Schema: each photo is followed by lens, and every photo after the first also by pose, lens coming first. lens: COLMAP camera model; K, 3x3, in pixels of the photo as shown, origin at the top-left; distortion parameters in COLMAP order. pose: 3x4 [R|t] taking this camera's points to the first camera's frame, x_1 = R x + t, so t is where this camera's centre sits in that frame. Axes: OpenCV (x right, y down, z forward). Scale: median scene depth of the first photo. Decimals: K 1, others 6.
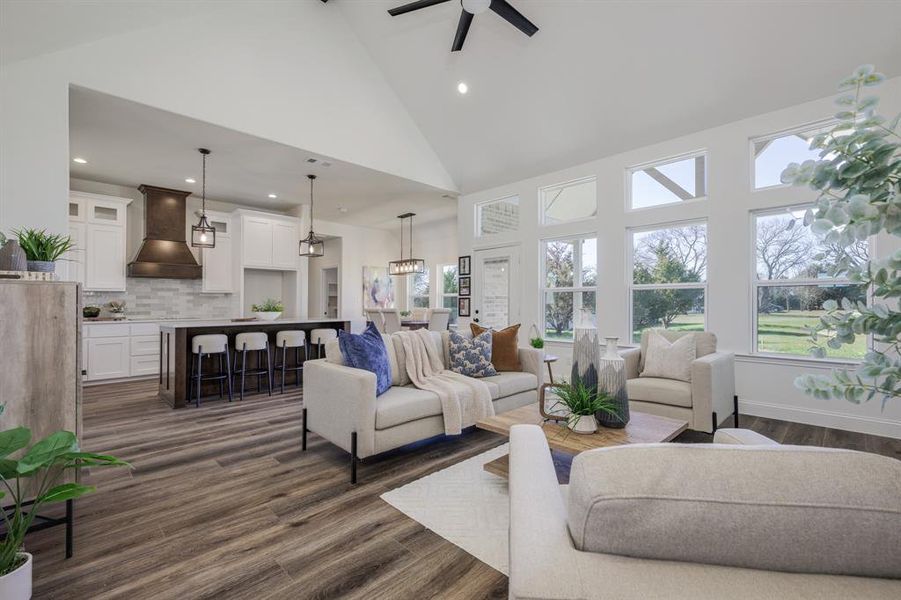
lens RADIAL K [[395.1, 0, 447.0], [0, 395.1, 306.8], [0, 0, 1]] dist [-0.000135, -0.000603]
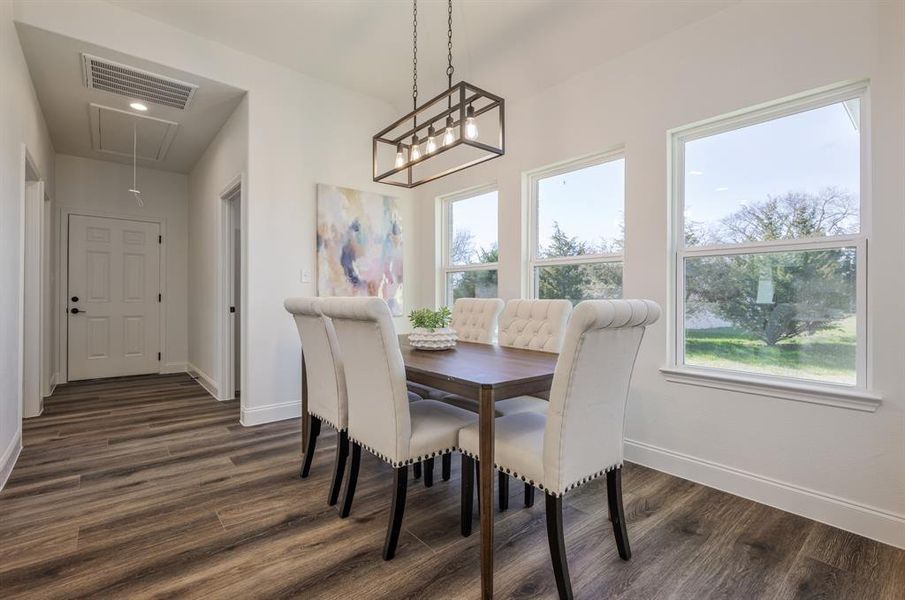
lens RADIAL K [[419.8, 0, 452.5], [0, 419.8, 300.0], [0, 0, 1]] dist [0.002616, 0.000822]
pose [[0.997071, 0.013753, -0.075231, -0.103894], [-0.013500, 0.999901, 0.003866, 0.004195], [0.075277, -0.002839, 0.997159, 1.149500]]
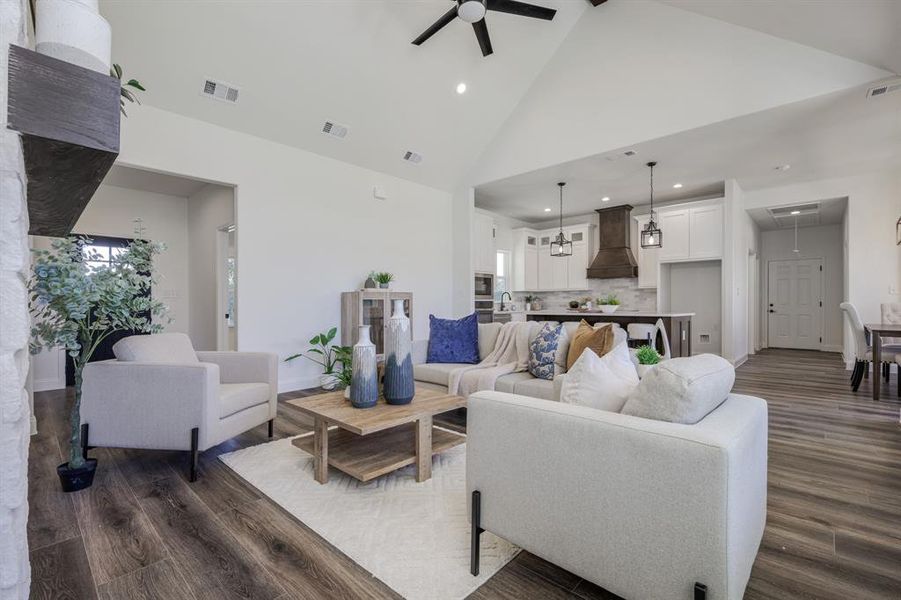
lens RADIAL K [[395.1, 0, 447.0], [0, 395.1, 306.8], [0, 0, 1]] dist [-0.000135, -0.000603]
pose [[0.043418, 0.013498, -0.998966, 0.660660], [0.000219, 0.999909, 0.013521, 0.001493], [0.999057, -0.000805, 0.043411, 0.522218]]
